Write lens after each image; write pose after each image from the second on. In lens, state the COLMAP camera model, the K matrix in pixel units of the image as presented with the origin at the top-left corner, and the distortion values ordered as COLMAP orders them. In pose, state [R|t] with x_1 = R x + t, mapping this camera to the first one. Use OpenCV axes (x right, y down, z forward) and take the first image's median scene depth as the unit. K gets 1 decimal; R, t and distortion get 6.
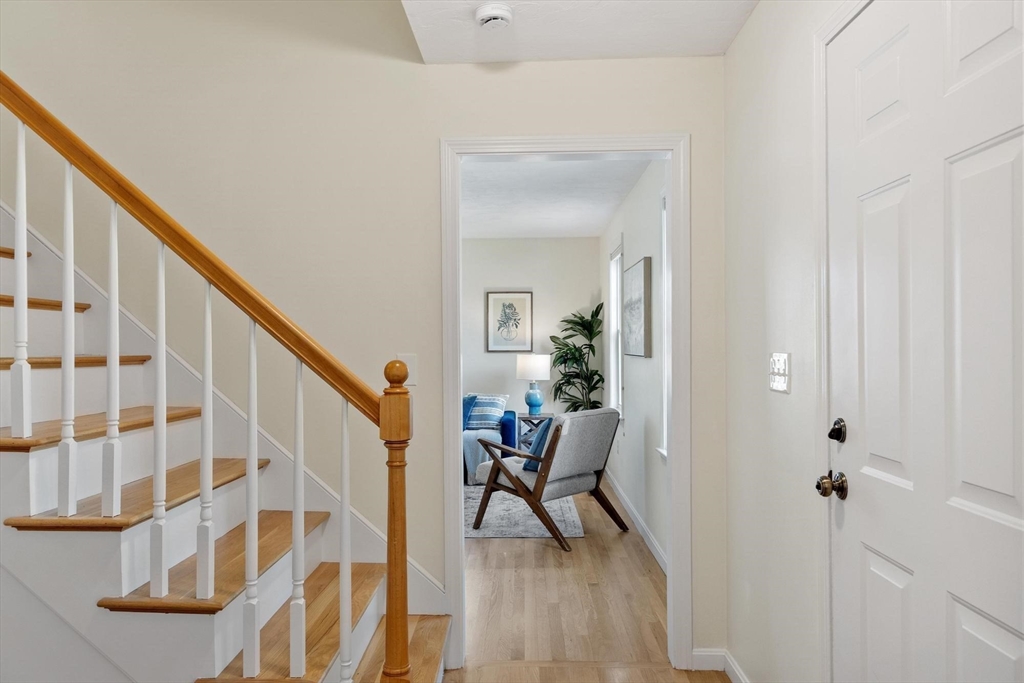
lens RADIAL K [[738.9, 0, 509.9], [0, 738.9, 344.7], [0, 0, 1]] dist [-0.002338, 0.000007]
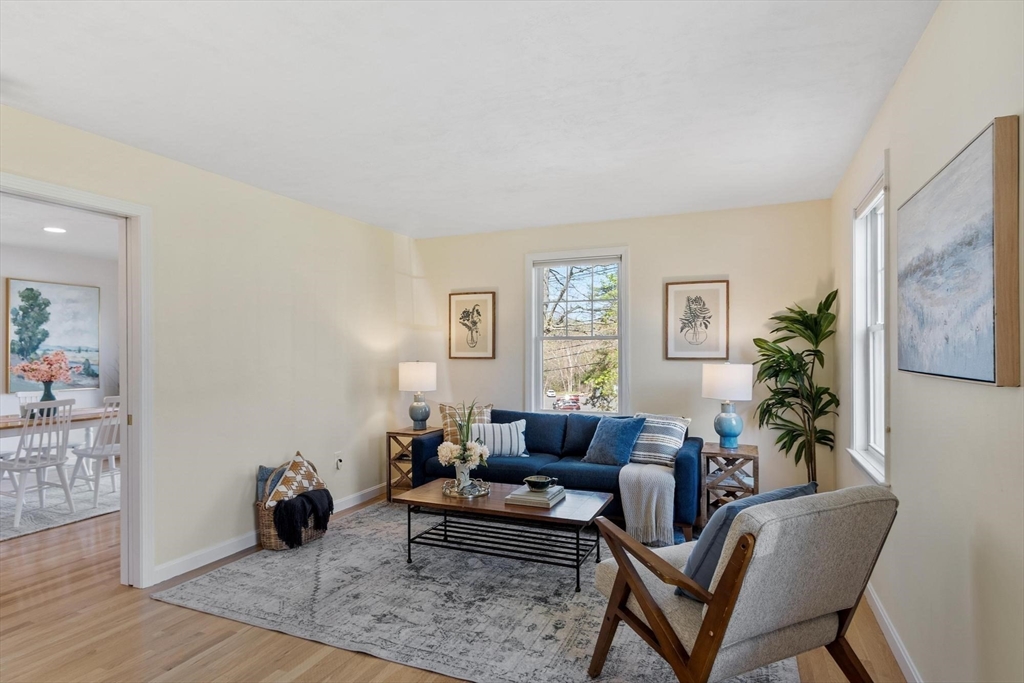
lens RADIAL K [[566.8, 0, 498.2], [0, 566.8, 350.8], [0, 0, 1]] dist [0.001209, 0.000143]
pose [[0.924490, 0.002590, -0.381196, 0.034977], [-0.002001, 0.999996, 0.001941, -0.000161], [0.381200, -0.001032, 0.924492, 0.388703]]
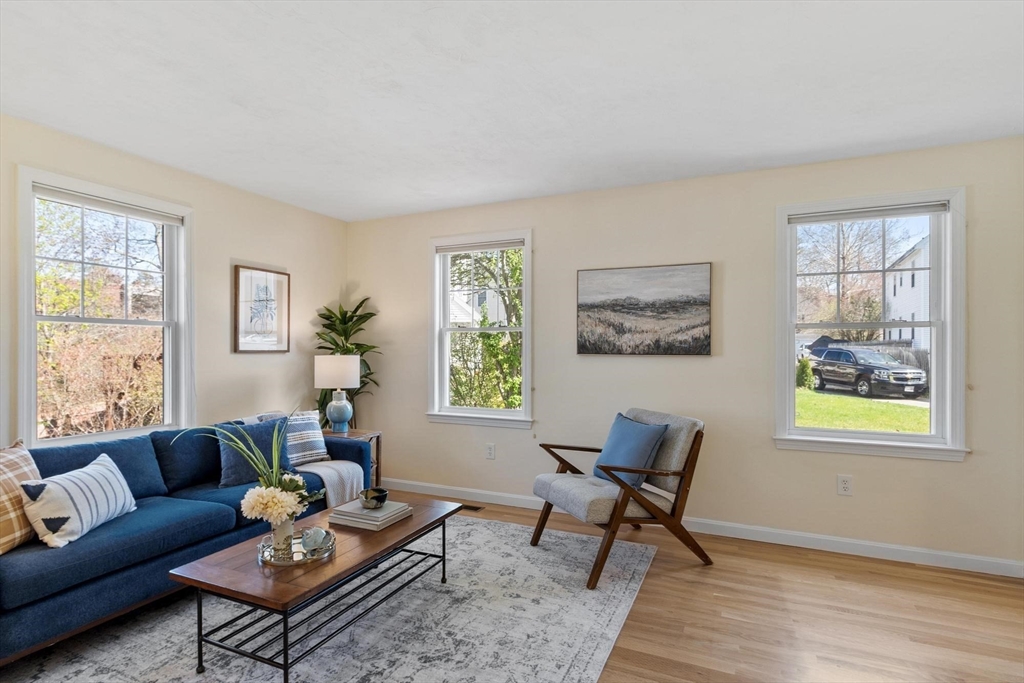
lens RADIAL K [[517.4, 0, 514.8], [0, 517.4, 347.2], [0, 0, 1]] dist [0.016307, 0.000149]
pose [[0.393729, 0.007209, 0.919198, -0.387567], [-0.012389, 0.999920, -0.002536, 0.003322], [-0.919143, -0.010389, 0.393787, 0.590093]]
